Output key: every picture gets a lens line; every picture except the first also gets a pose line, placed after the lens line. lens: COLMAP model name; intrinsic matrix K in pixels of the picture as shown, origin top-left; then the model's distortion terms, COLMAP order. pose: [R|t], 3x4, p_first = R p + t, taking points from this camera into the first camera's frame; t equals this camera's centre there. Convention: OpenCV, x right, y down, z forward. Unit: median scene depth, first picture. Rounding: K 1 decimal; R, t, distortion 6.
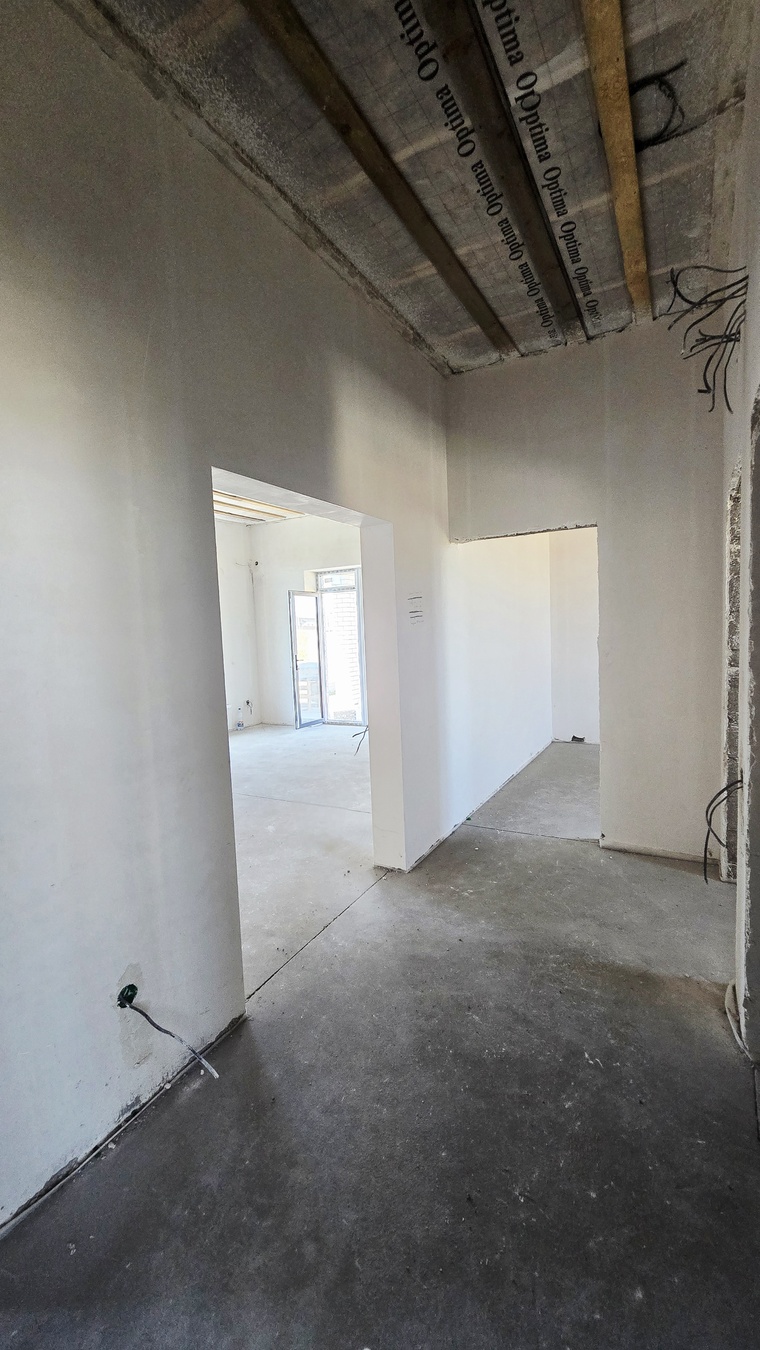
lens RADIAL K [[548.6, 0, 386.1], [0, 548.6, 678.6], [0, 0, 1]] dist [0.001790, -0.000266]
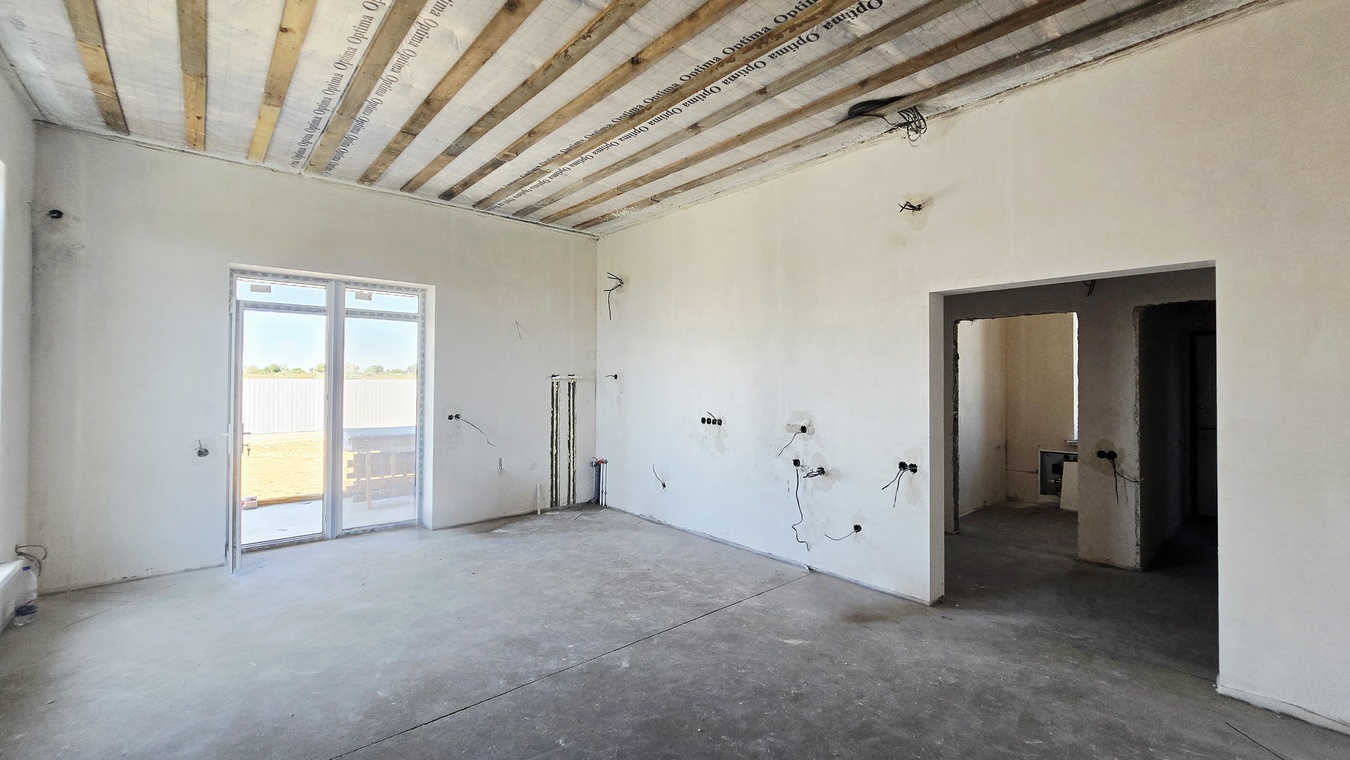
lens RADIAL K [[548.6, 0, 676.0], [0, 548.6, 379.0], [0, 0, 1]] dist [0.001790, -0.000266]
pose [[0.333397, 0.045924, 0.941667, -0.495537], [0.059797, 0.995772, -0.069734, -0.023688], [-0.940888, 0.079558, 0.329241, 0.433737]]
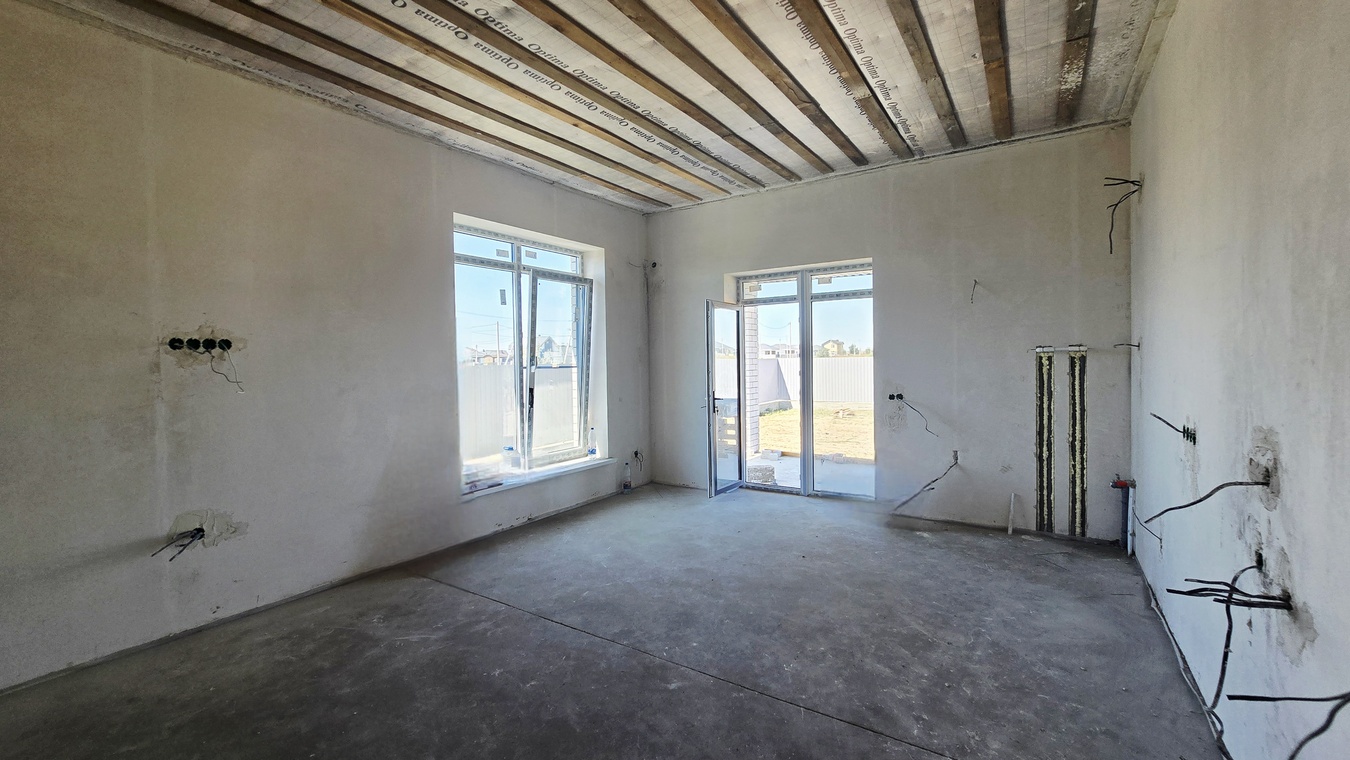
lens RADIAL K [[548.6, 0, 672.5], [0, 548.6, 374.7], [0, 0, 1]] dist [0.001790, -0.000266]
pose [[0.997419, 0.026784, -0.066621, -0.165811], [-0.030286, 0.998181, -0.052124, -0.025524], [0.065104, 0.054007, 0.996416, 0.285859]]
